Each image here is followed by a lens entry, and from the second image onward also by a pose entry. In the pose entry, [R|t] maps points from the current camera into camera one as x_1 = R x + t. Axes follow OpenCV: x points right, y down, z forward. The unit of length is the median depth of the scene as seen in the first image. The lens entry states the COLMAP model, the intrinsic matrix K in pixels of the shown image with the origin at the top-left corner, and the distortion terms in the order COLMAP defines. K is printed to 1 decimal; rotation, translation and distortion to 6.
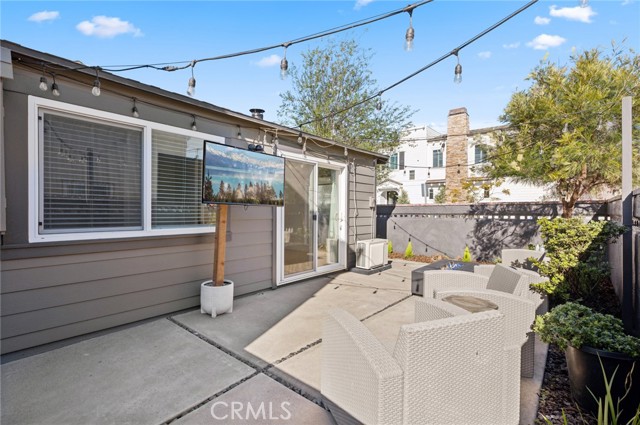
lens RADIAL K [[295.2, 0, 321.8], [0, 295.2, 211.3], [0, 0, 1]] dist [0.002803, 0.000652]
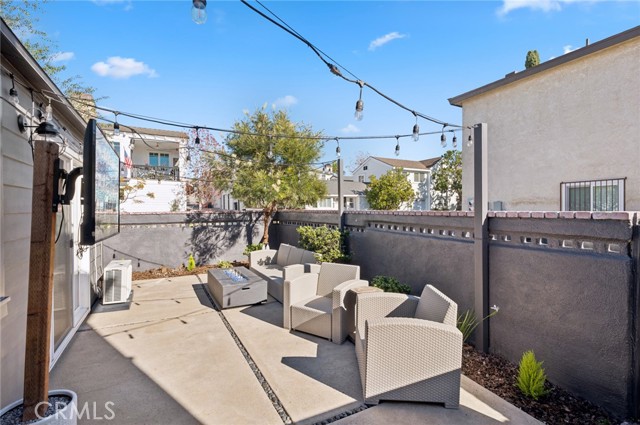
lens RADIAL K [[295.2, 0, 320.4], [0, 295.2, 212.2], [0, 0, 1]] dist [0.002803, 0.000652]
pose [[0.380513, -0.014177, 0.924667, -0.295738], [0.011128, 0.999880, 0.010751, -0.034771], [-0.924709, 0.006199, 0.380625, 0.186058]]
